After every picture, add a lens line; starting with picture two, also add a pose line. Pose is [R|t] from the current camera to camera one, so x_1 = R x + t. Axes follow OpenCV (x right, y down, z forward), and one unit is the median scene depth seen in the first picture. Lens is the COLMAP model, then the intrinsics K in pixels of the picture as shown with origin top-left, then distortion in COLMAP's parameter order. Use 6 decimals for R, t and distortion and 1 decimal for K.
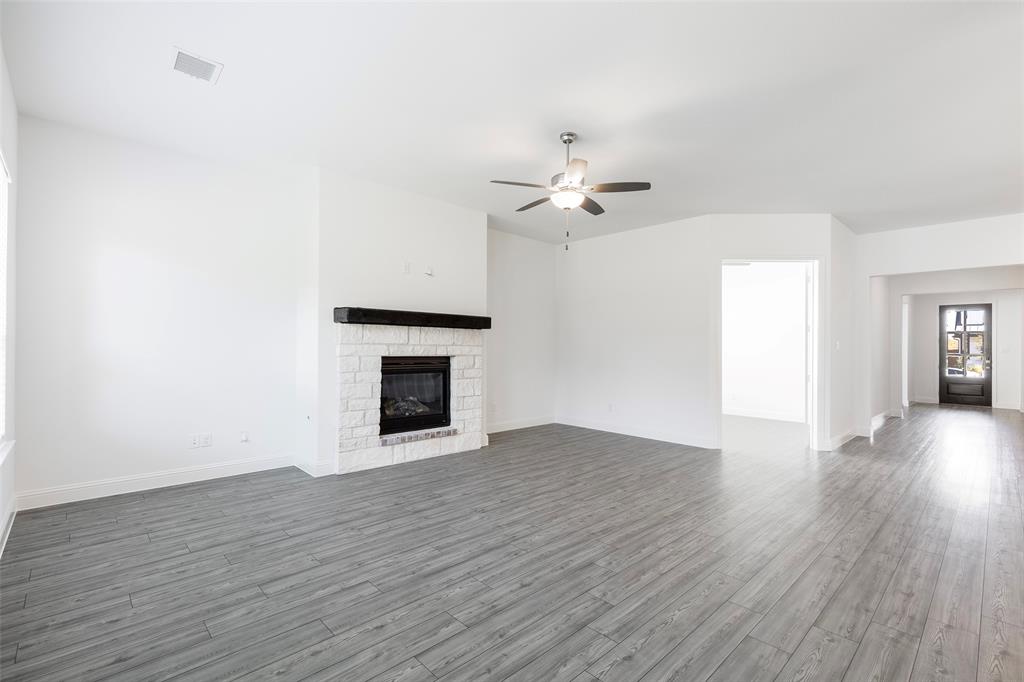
lens RADIAL K [[465.5, 0, 514.7], [0, 465.5, 344.3], [0, 0, 1]] dist [0.003756, -0.000043]
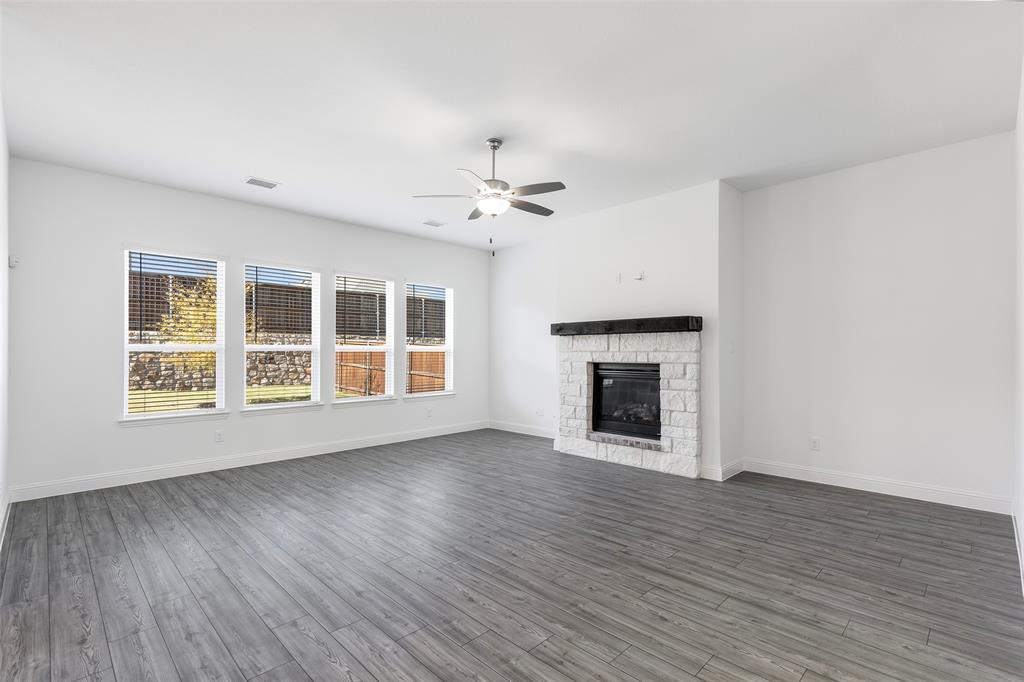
lens RADIAL K [[463.9, 0, 515.5], [0, 463.9, 351.7], [0, 0, 1]] dist [0.002376, 0.000447]
pose [[0.028000, -0.011098, -0.999546, 0.850746], [0.008000, 0.999909, -0.010878, 0.011119], [0.999576, -0.007692, 0.028086, 0.779015]]
